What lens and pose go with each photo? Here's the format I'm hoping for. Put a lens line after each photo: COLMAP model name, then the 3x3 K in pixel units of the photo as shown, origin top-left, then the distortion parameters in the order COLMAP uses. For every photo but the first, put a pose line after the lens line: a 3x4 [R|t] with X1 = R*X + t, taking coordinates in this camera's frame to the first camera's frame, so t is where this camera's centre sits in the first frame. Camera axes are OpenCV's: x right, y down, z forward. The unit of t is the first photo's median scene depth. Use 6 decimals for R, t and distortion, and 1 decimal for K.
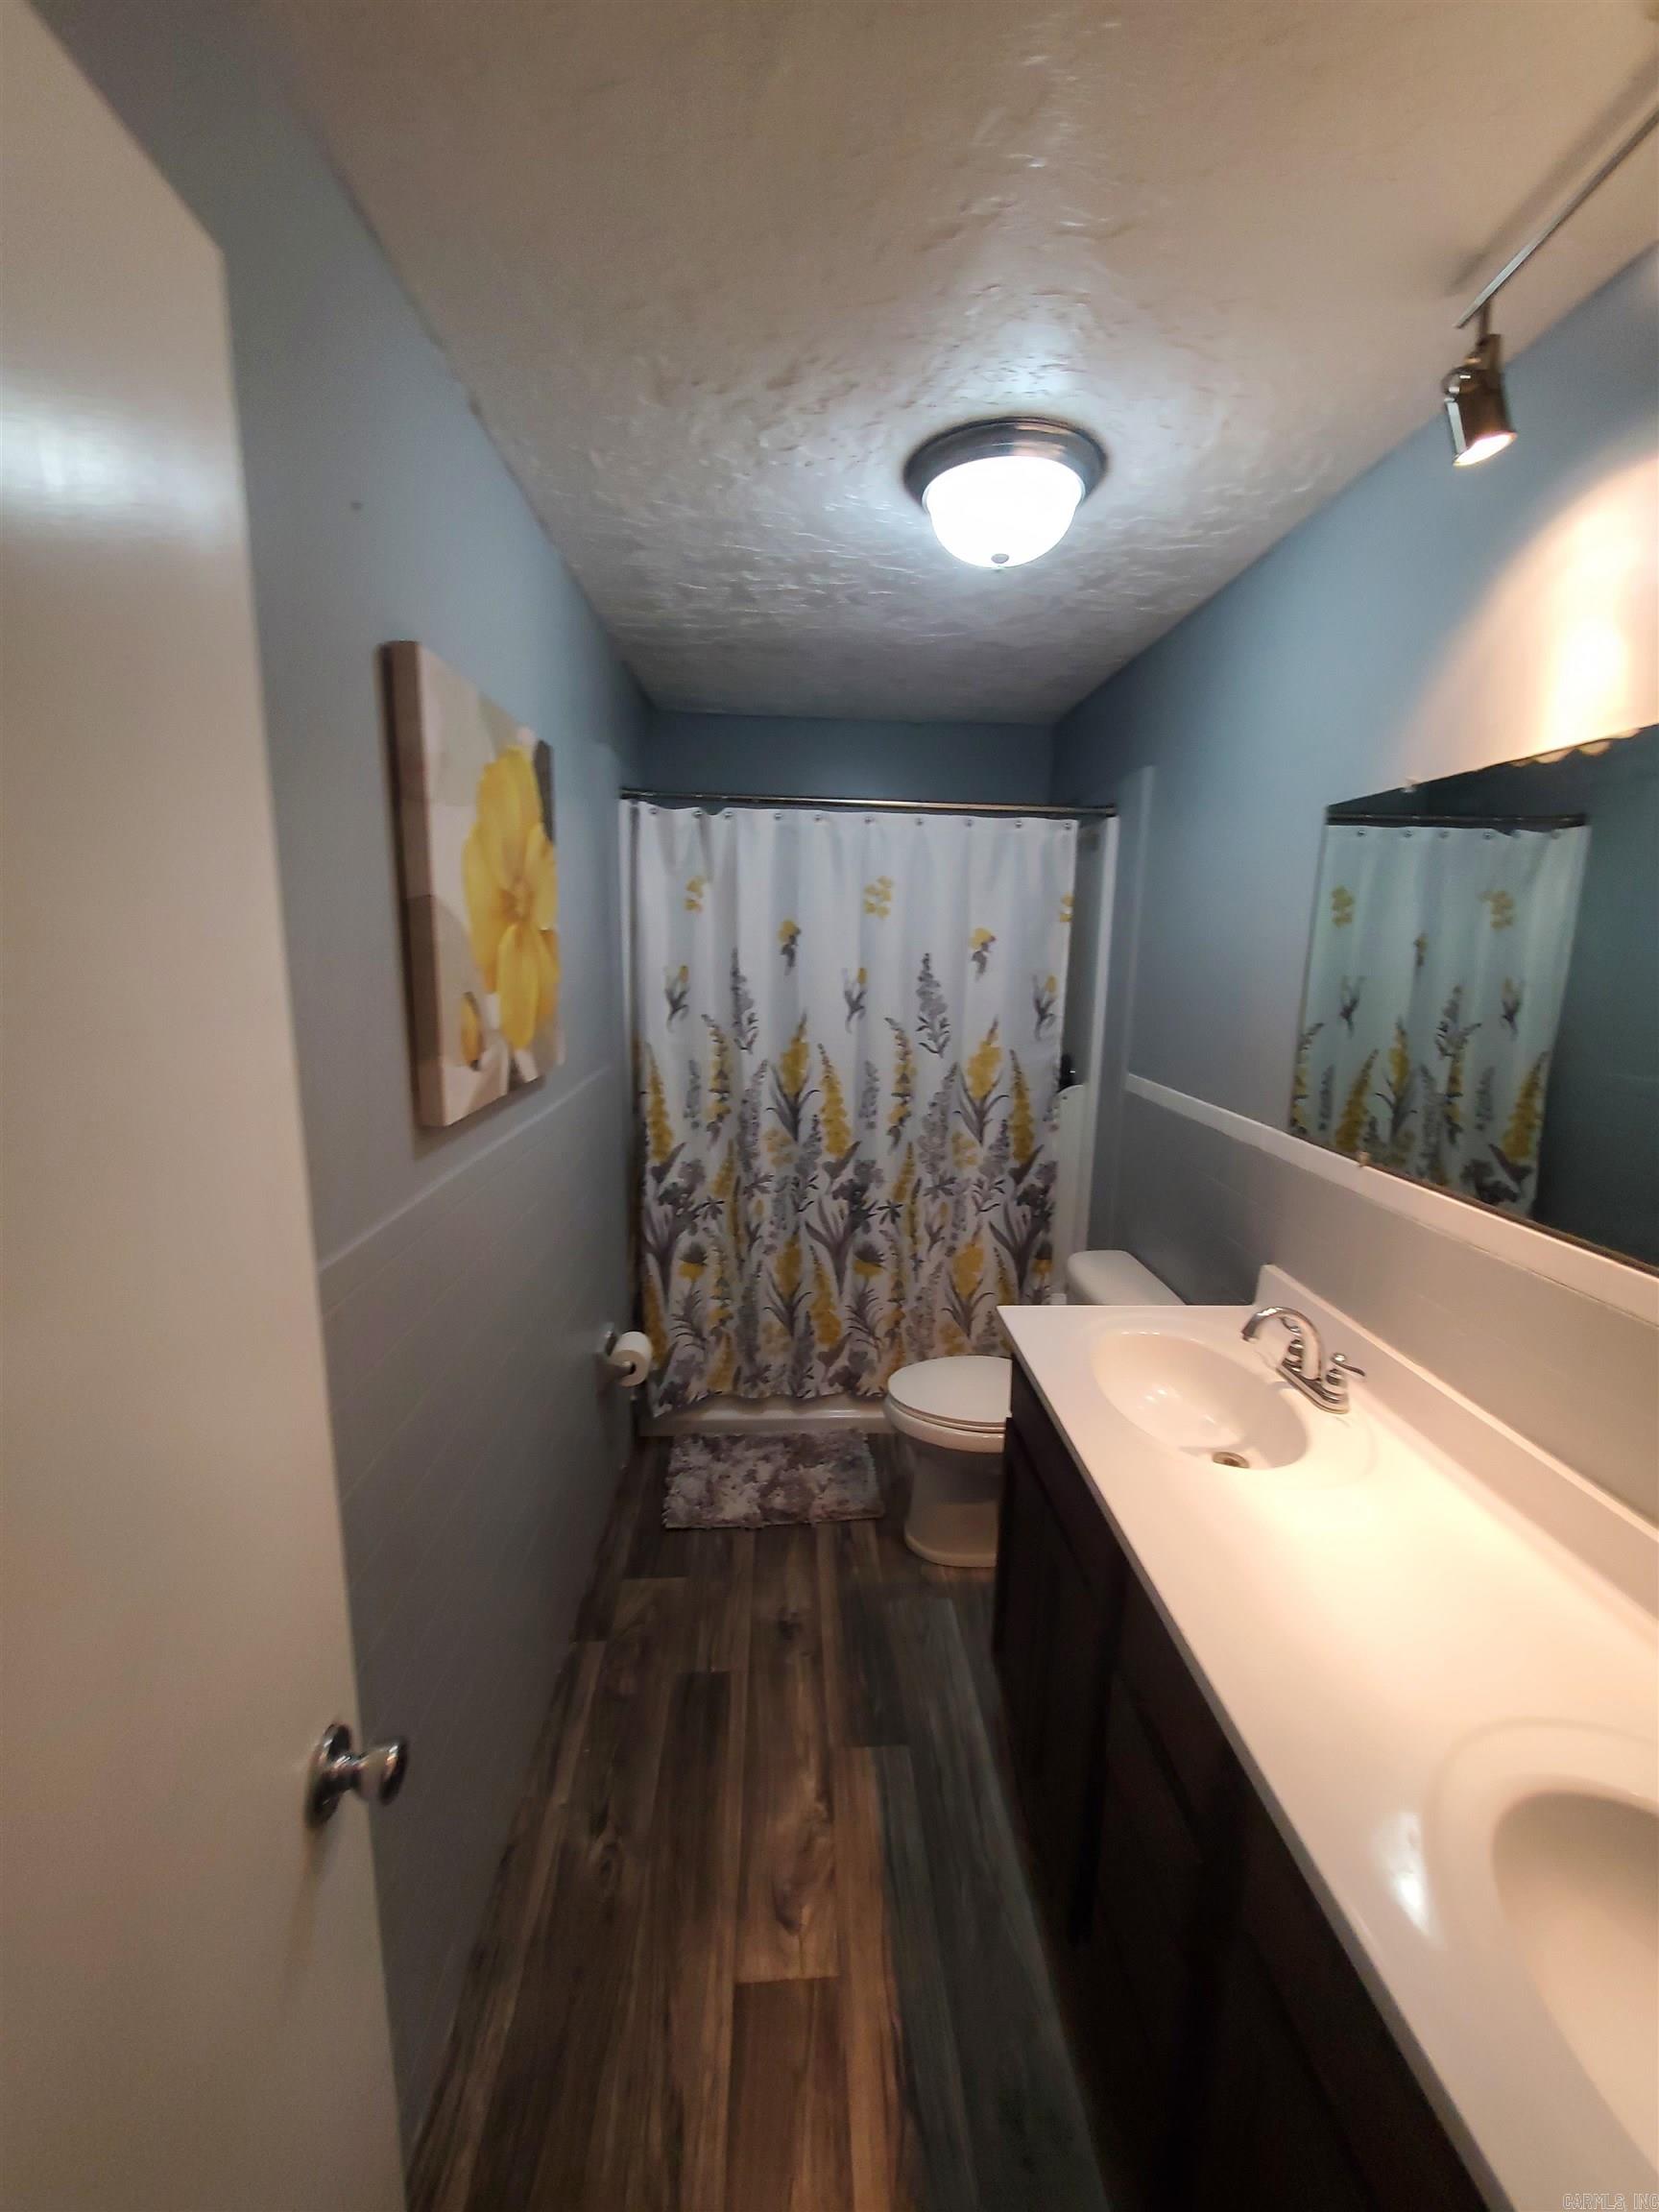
lens RADIAL K [[872.7, 0, 844.6], [0, 872.7, 1112.8], [0, 0, 1]] dist [-0.001503, -0.000956]
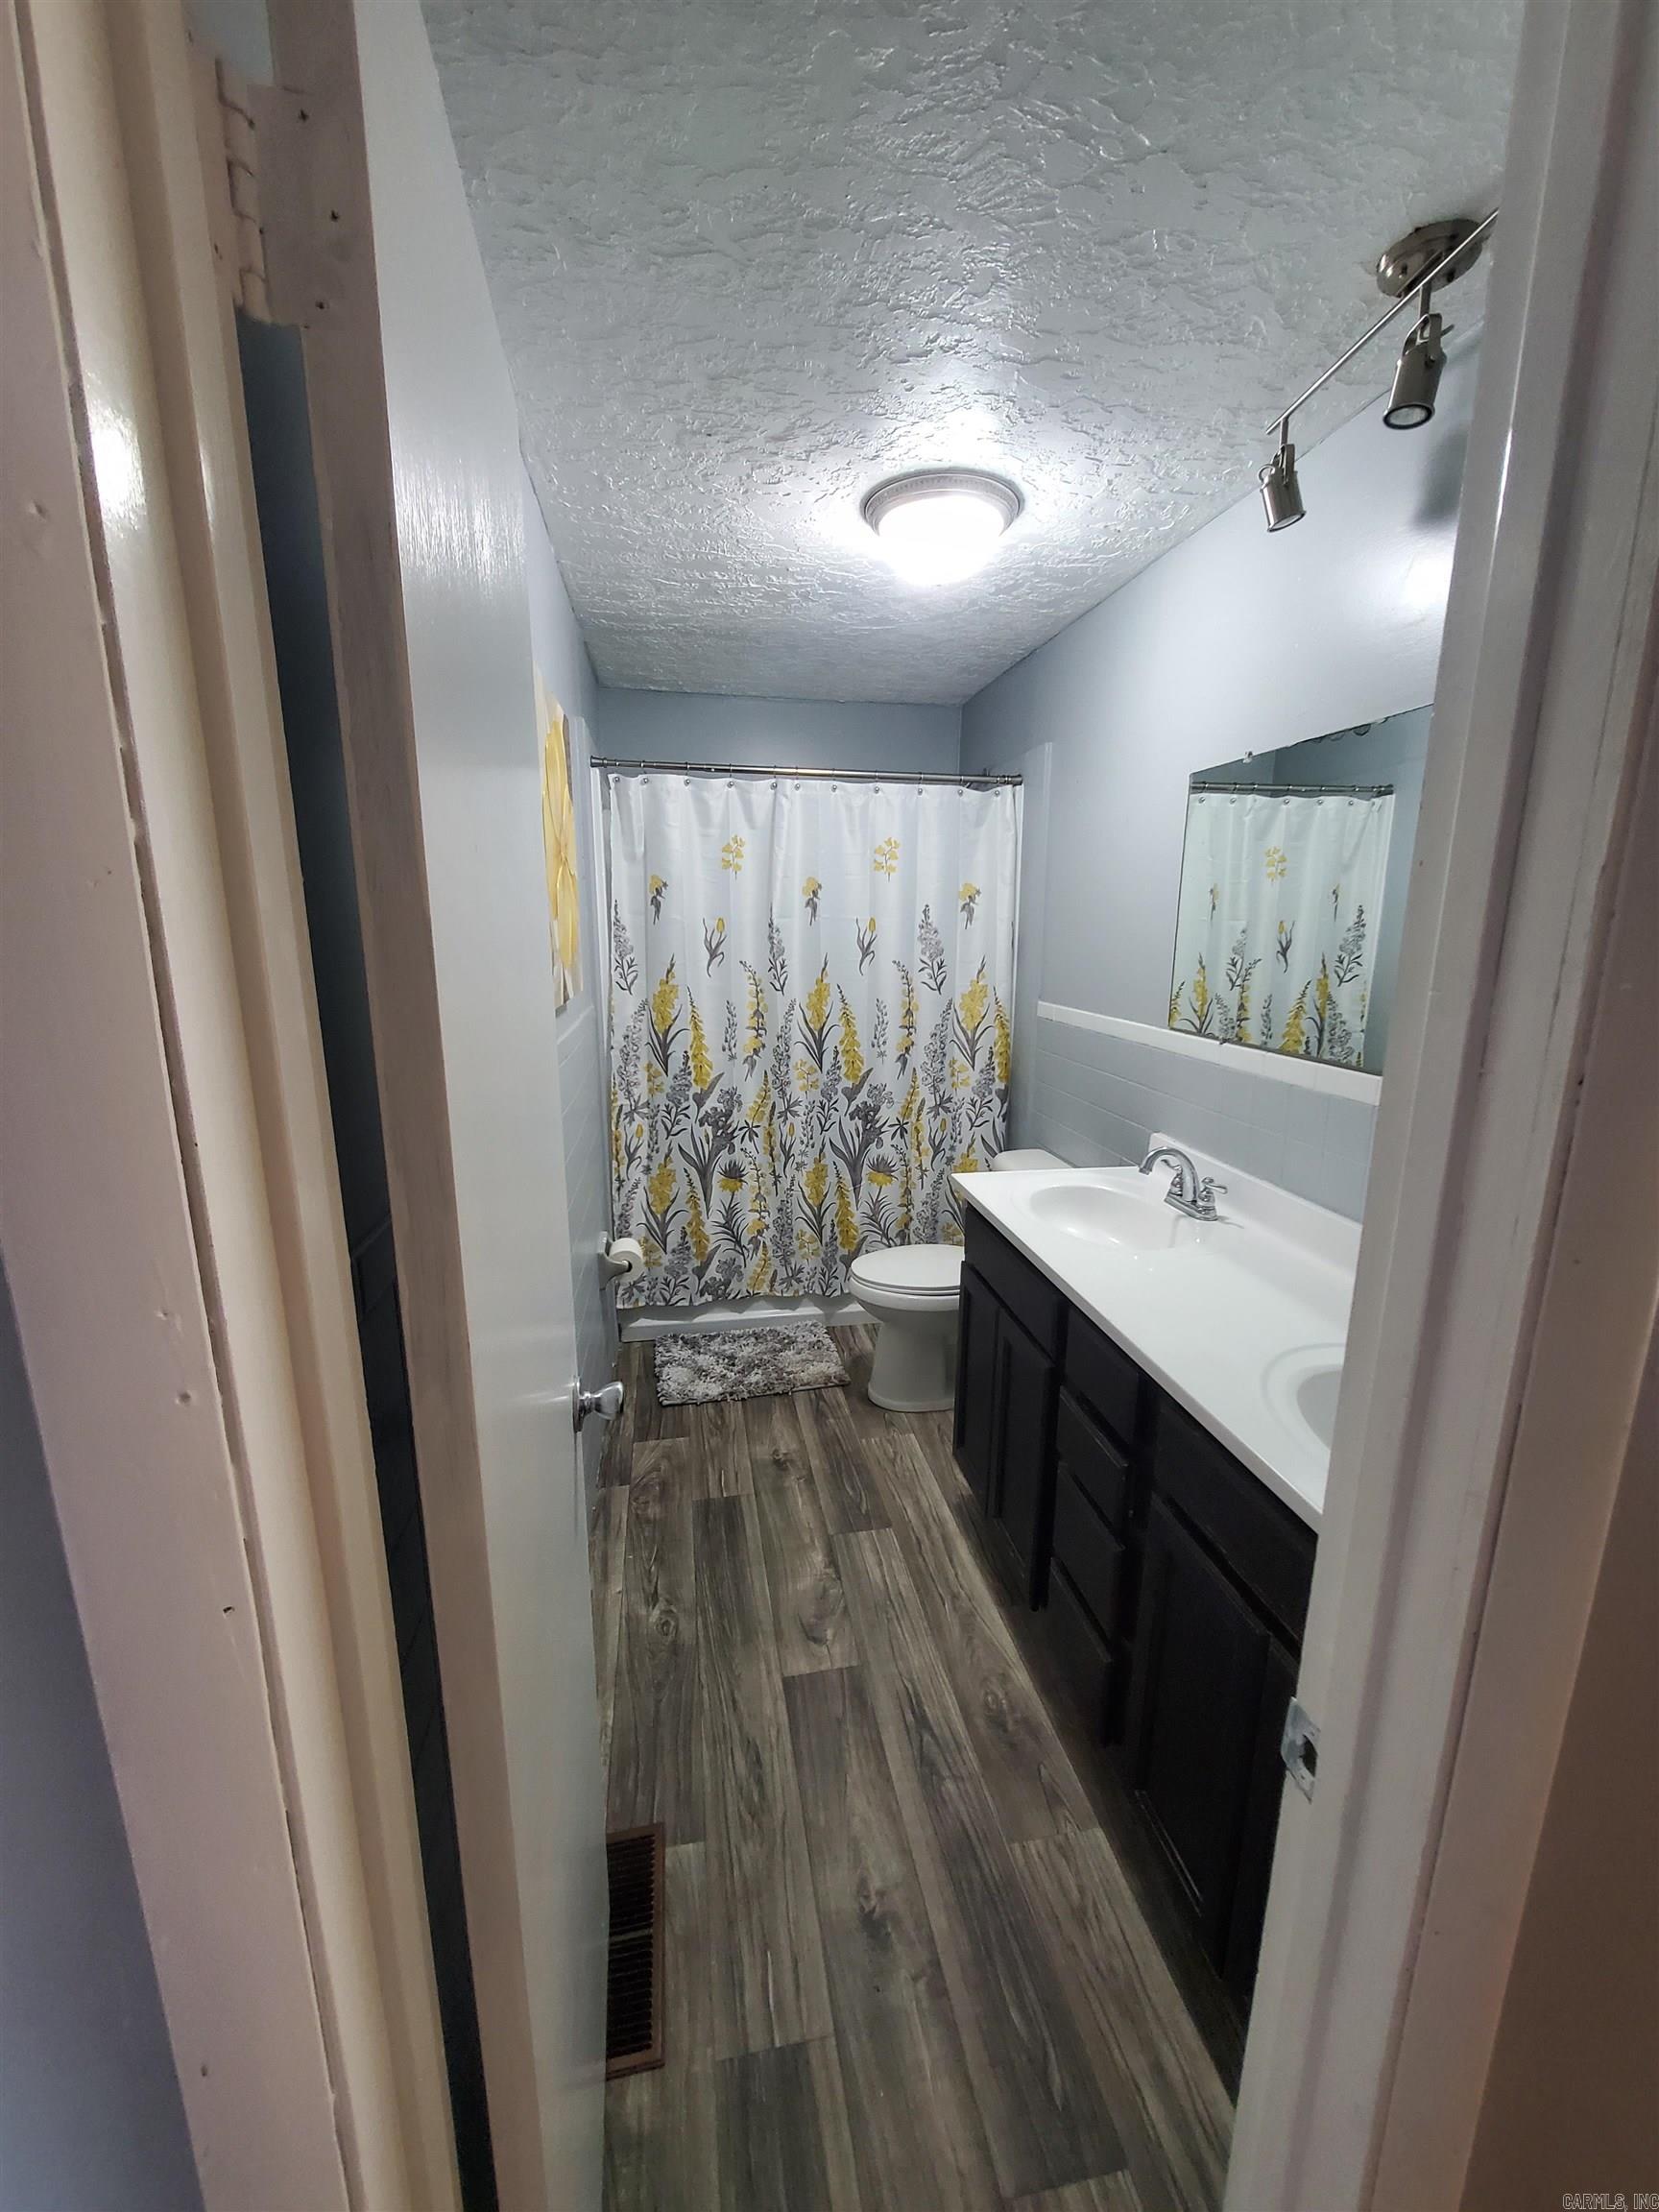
lens RADIAL K [[872.7, 0, 835.3], [0, 872.7, 1109.9], [0, 0, 1]] dist [-0.001503, -0.000956]
pose [[0.993495, -0.037553, 0.107501, -0.105458], [0.035195, 0.999098, 0.023748, 0.081146], [-0.108296, -0.019810, 0.993921, -0.197783]]
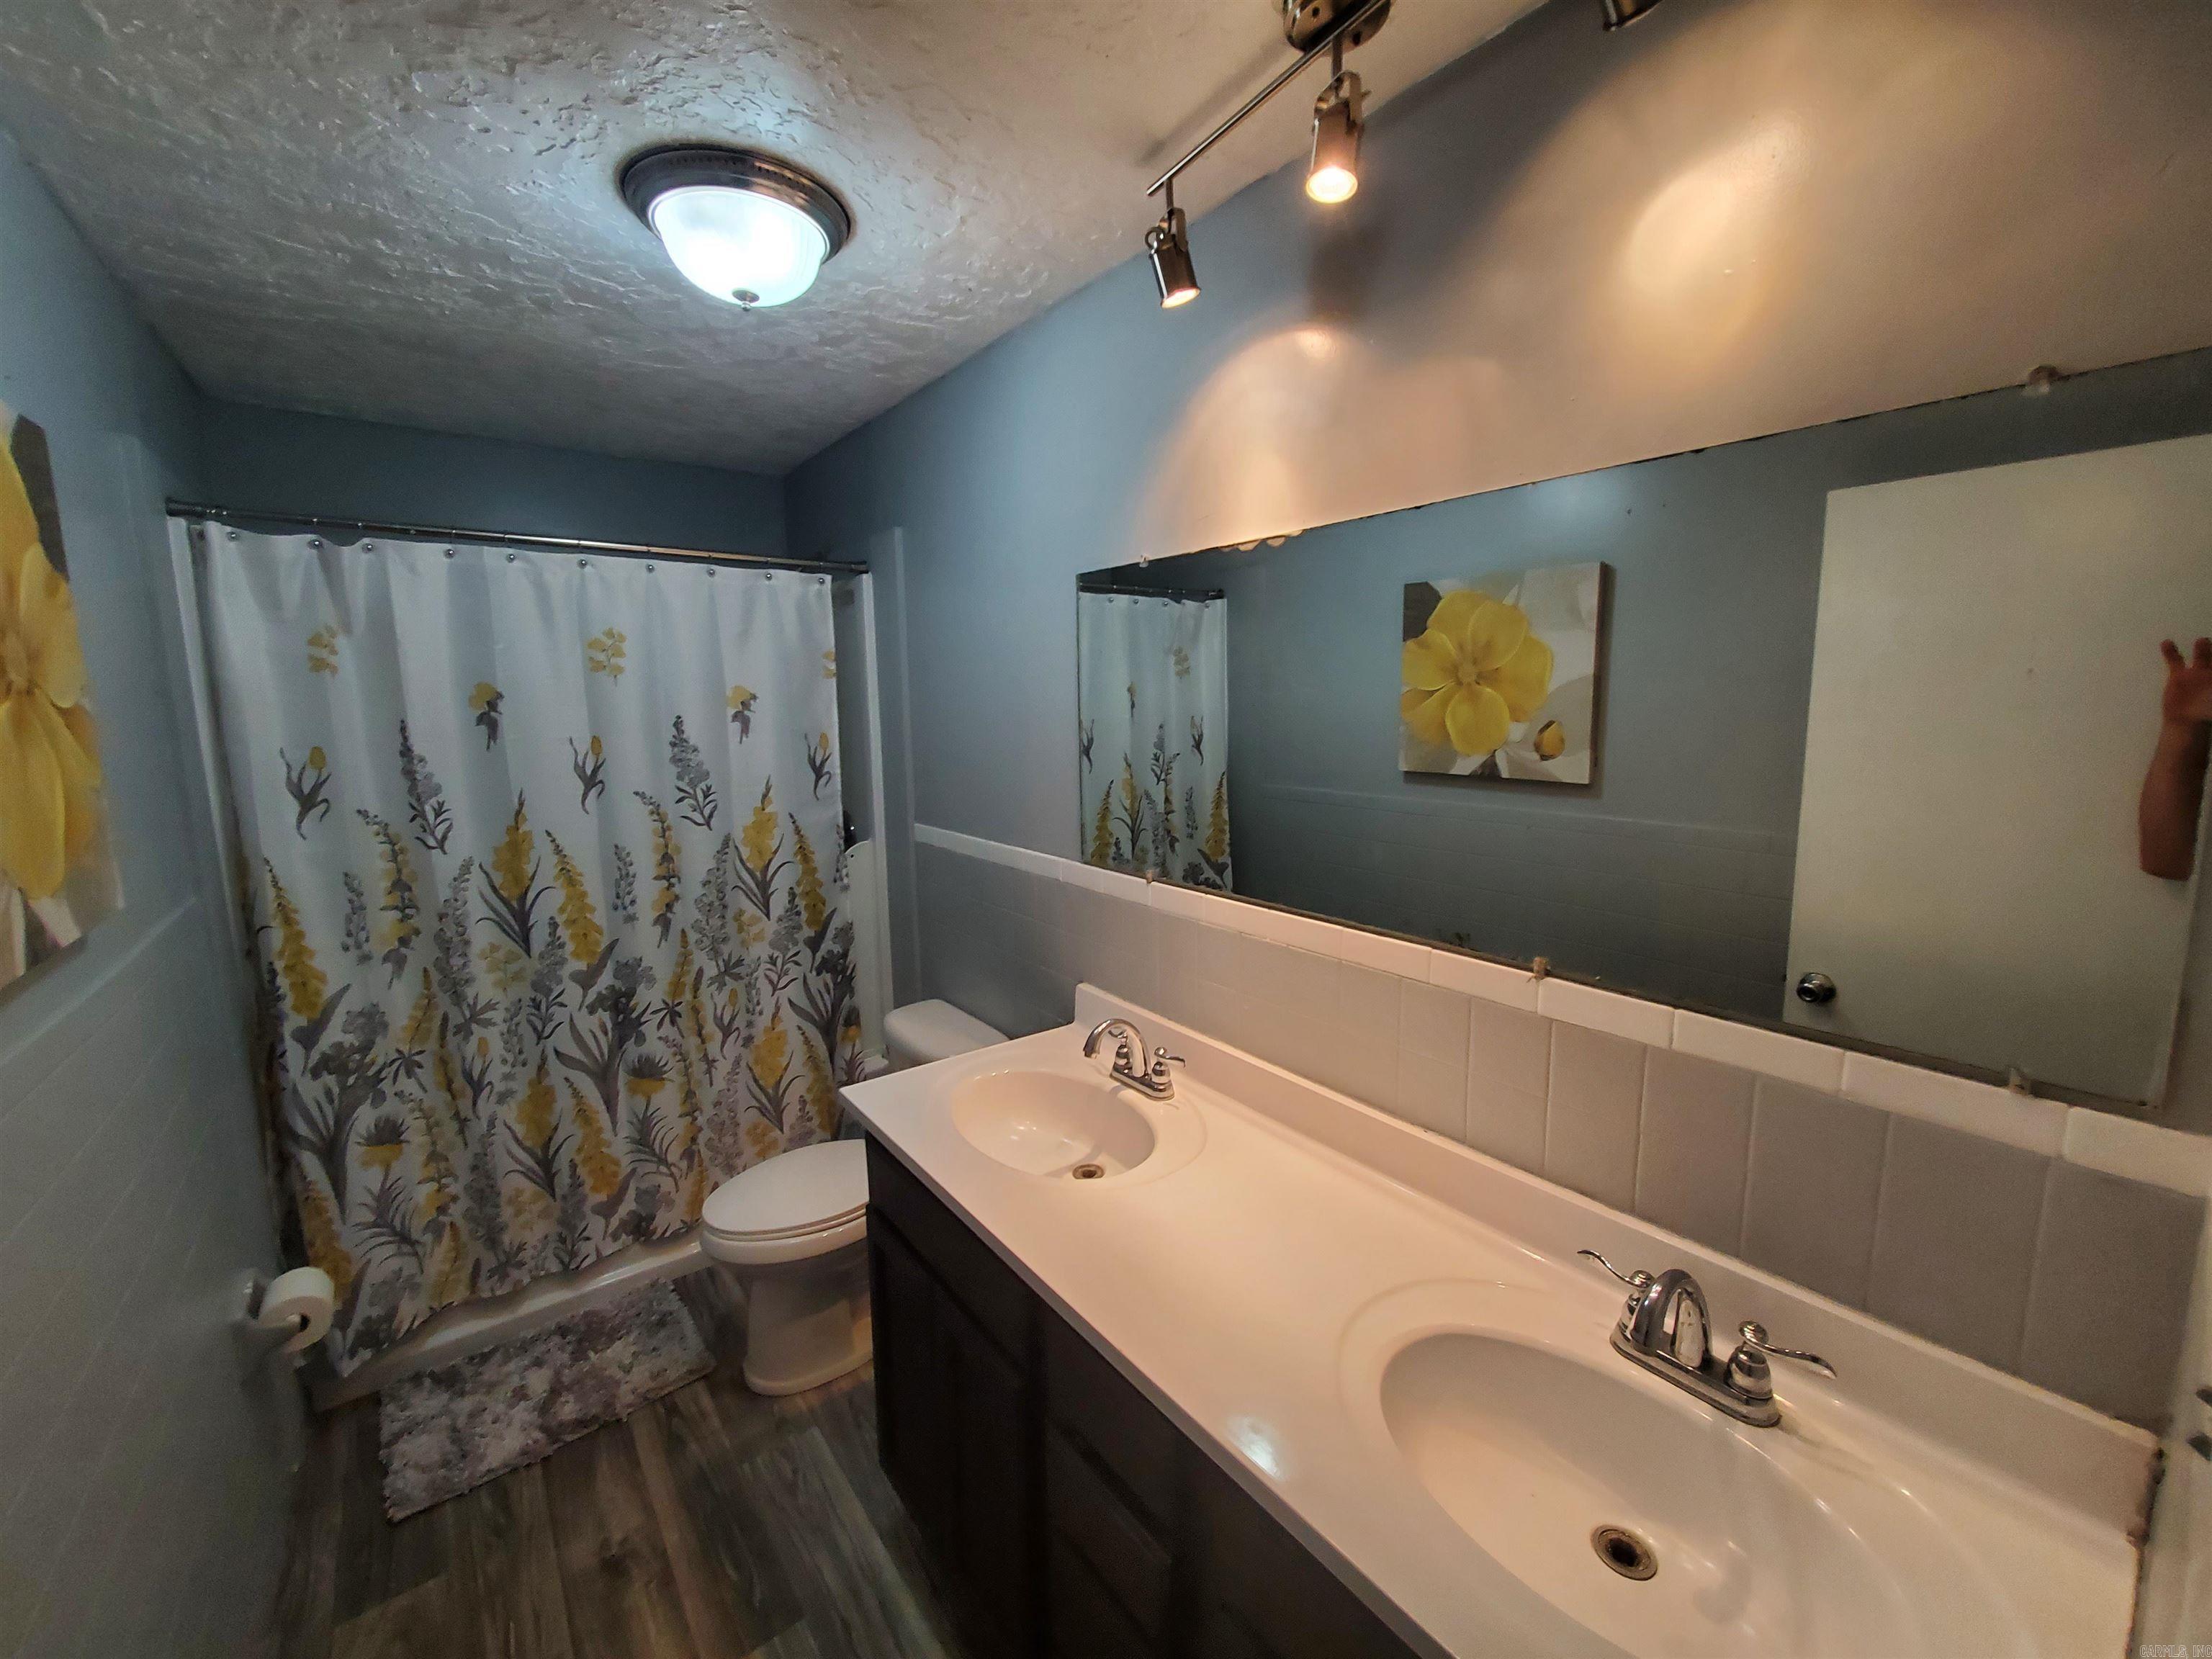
lens RADIAL K [[872.7, 0, 1110.9], [0, 872.7, 822.6], [0, 0, 1]] dist [-0.001503, -0.000956]
pose [[0.825245, -0.110250, 0.553910, -0.060358], [0.136105, 0.990679, -0.005592, -0.013471], [-0.548130, 0.080005, 0.832558, 0.038701]]
